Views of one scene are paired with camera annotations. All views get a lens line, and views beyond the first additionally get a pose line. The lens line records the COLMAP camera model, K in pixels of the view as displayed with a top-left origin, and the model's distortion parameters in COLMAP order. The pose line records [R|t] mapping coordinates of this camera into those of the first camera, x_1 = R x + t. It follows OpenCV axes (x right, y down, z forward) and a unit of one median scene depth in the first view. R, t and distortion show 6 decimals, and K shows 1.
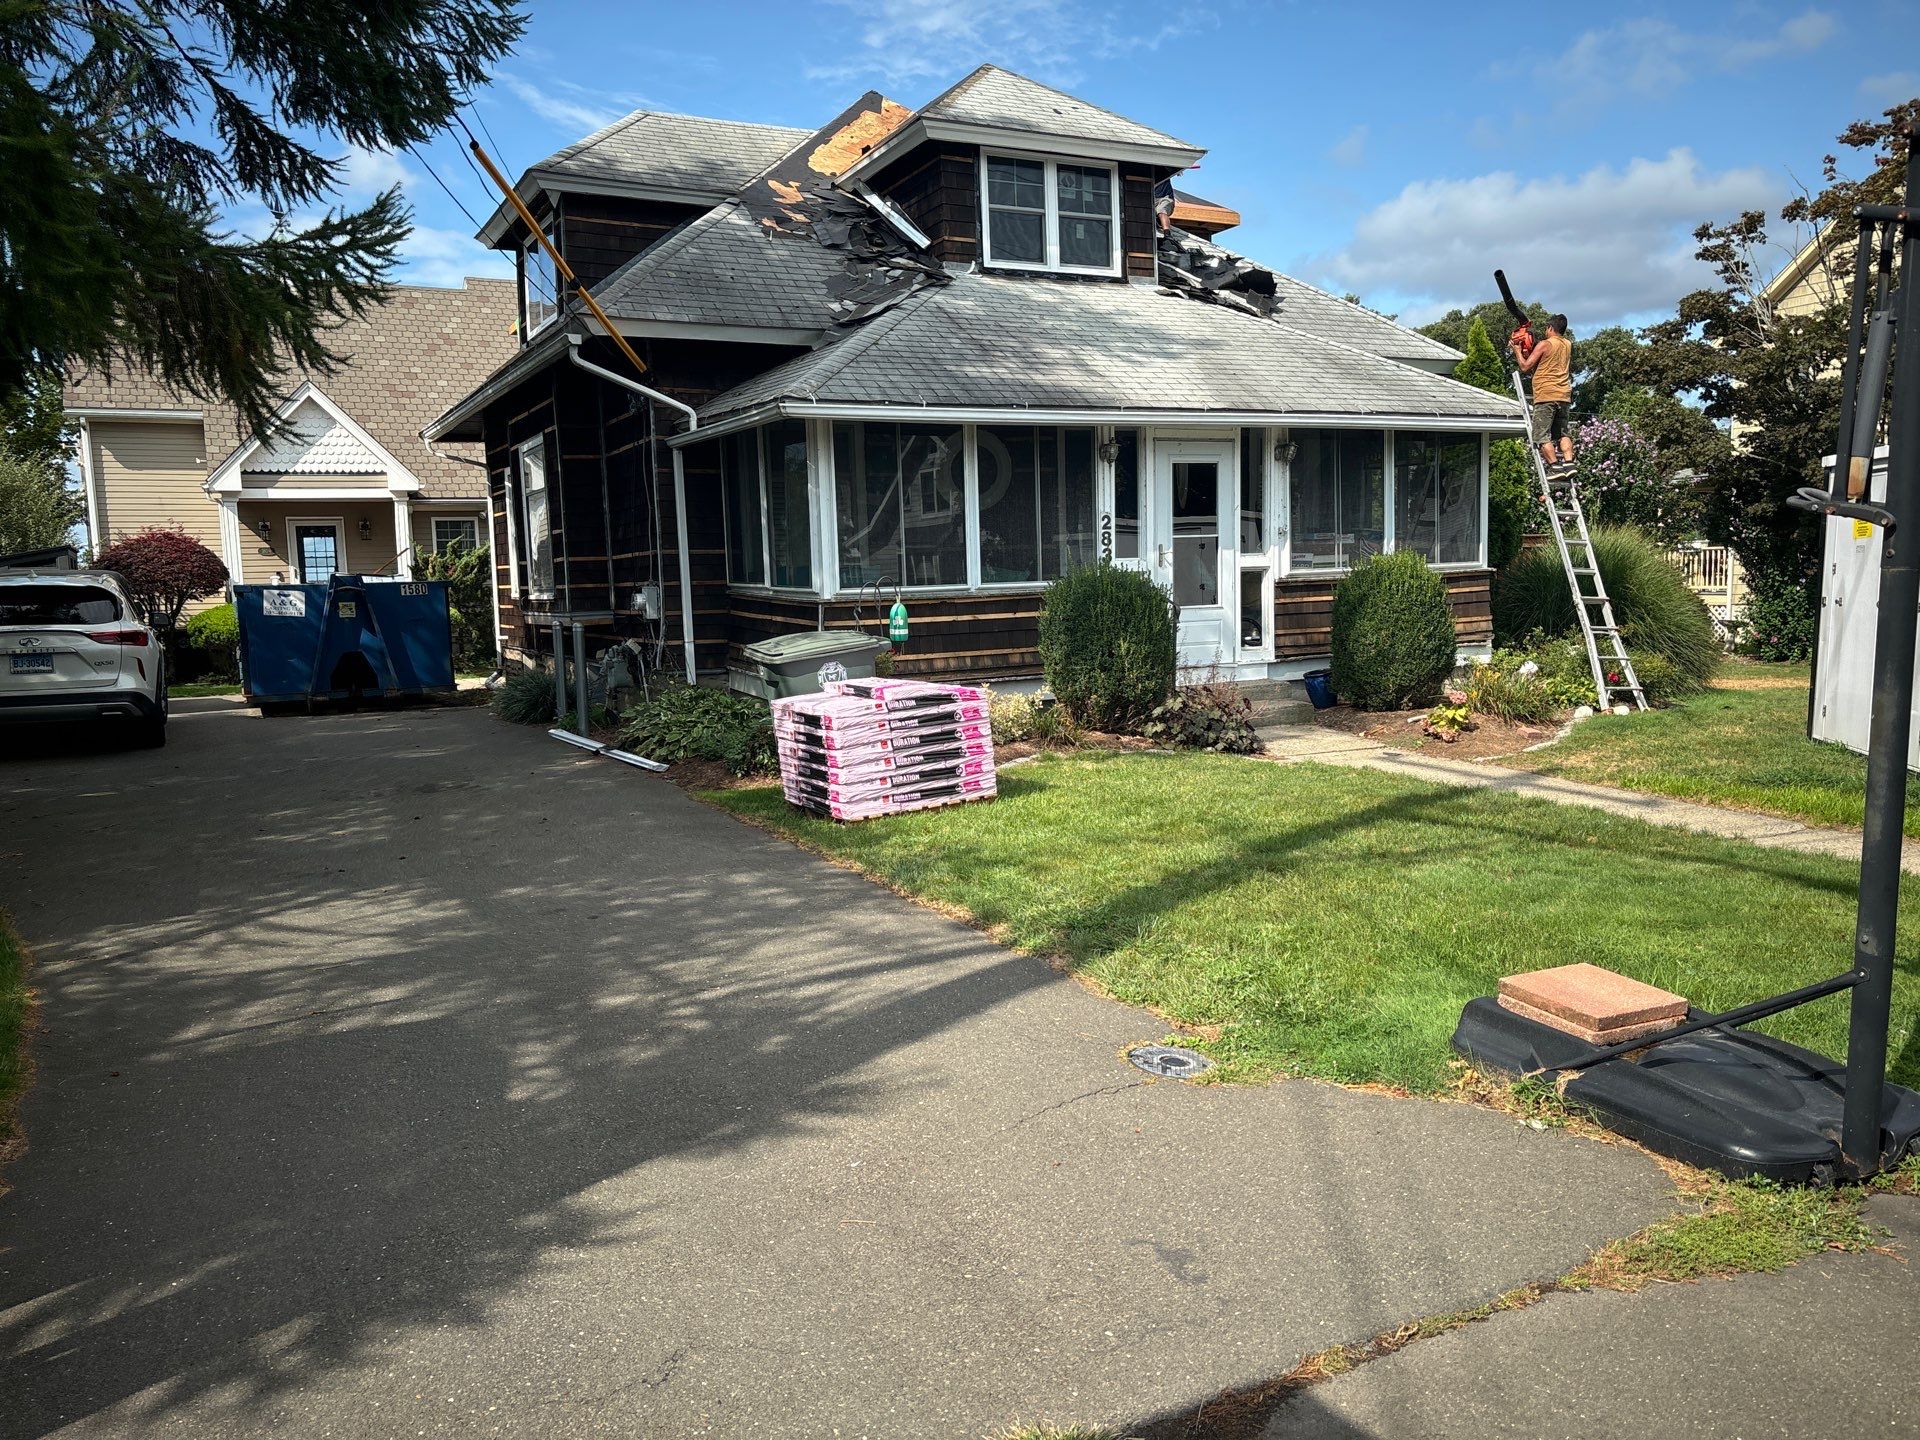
lens RADIAL K [[1444.6, 0, 951.0], [0, 1444.6, 745.6], [0, 0, 1]] dist [0.007952, -0.000165]
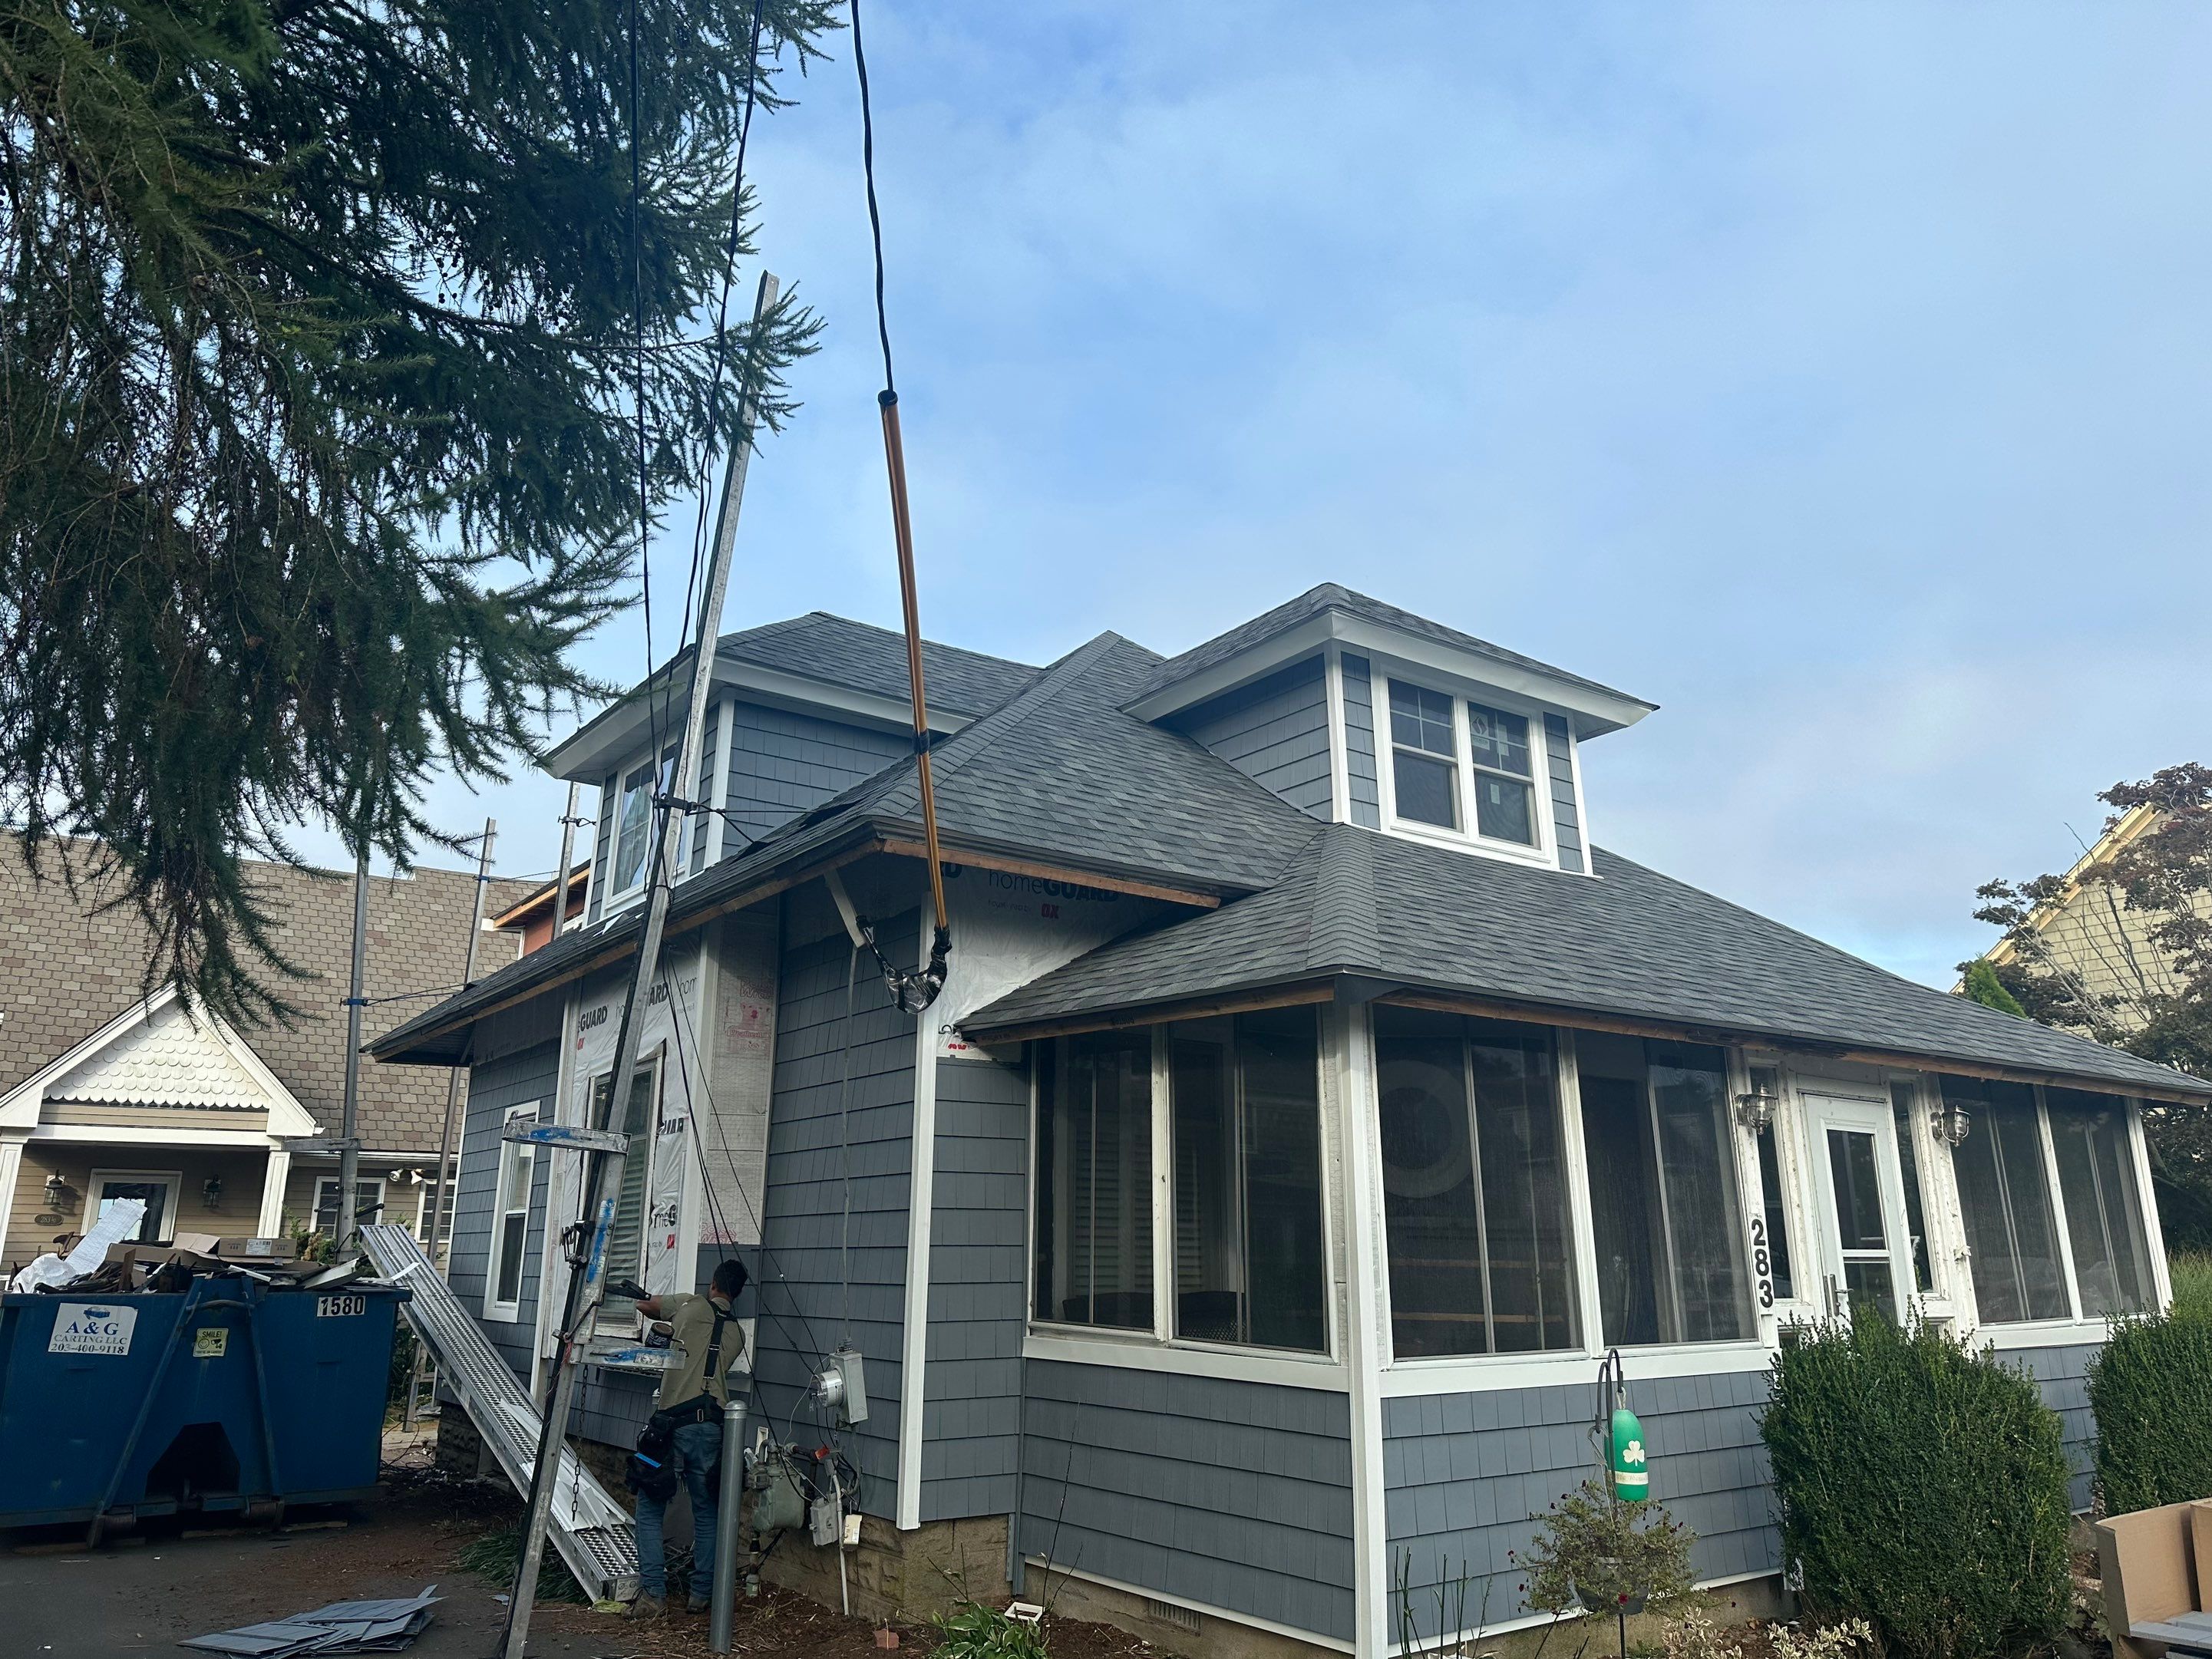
lens RADIAL K [[1515.6, 0, 1101.7], [0, 1515.6, 816.3], [0, 0, 1]] dist [0.052822, -0.030488]
pose [[0.985561, 0.069715, 0.154300, -0.219237], [-0.004253, 0.921206, -0.389051, -0.059686], [-0.169265, 0.382778, 0.908202, 0.380818]]
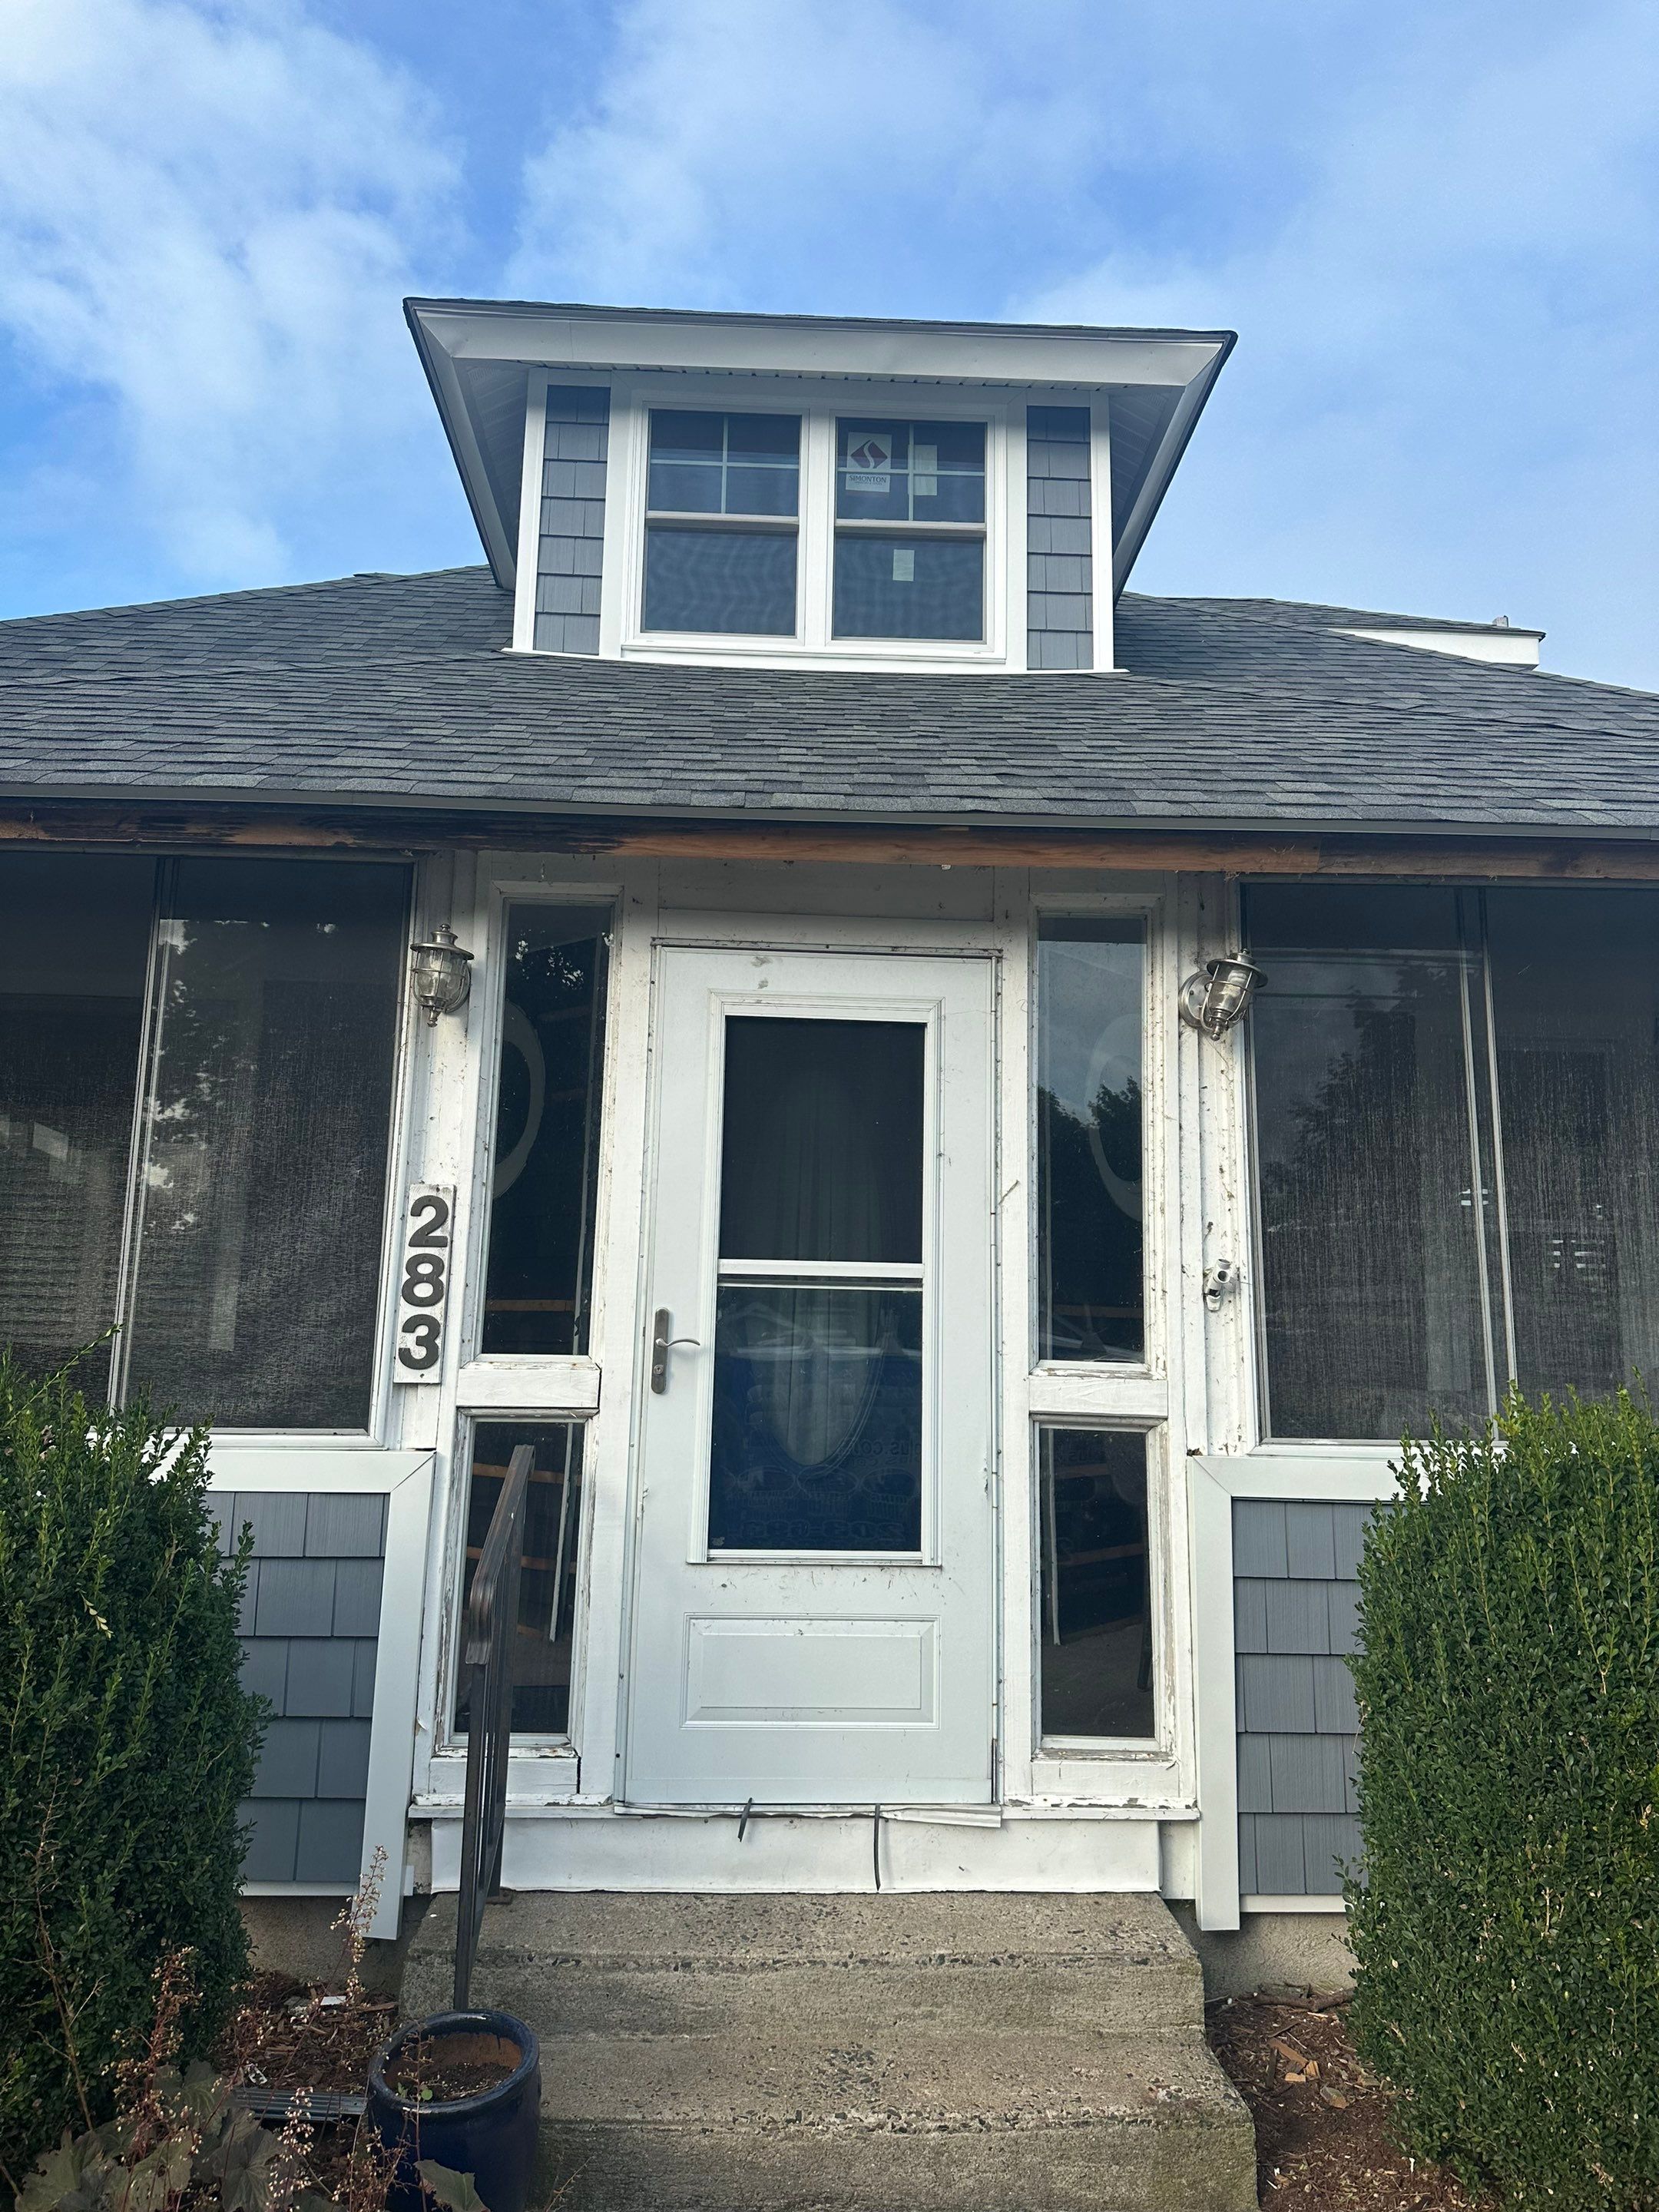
lens RADIAL K [[1554.8, 0, 994.3], [0, 1554.8, 1059.0], [0, 0, 1]] dist [0.063317, -0.000099]
pose [[0.911803, -0.040140, -0.408662, 0.300018], [-0.092397, 0.949633, -0.299433, -0.094426], [0.400098, 0.310783, 0.862169, 0.695600]]
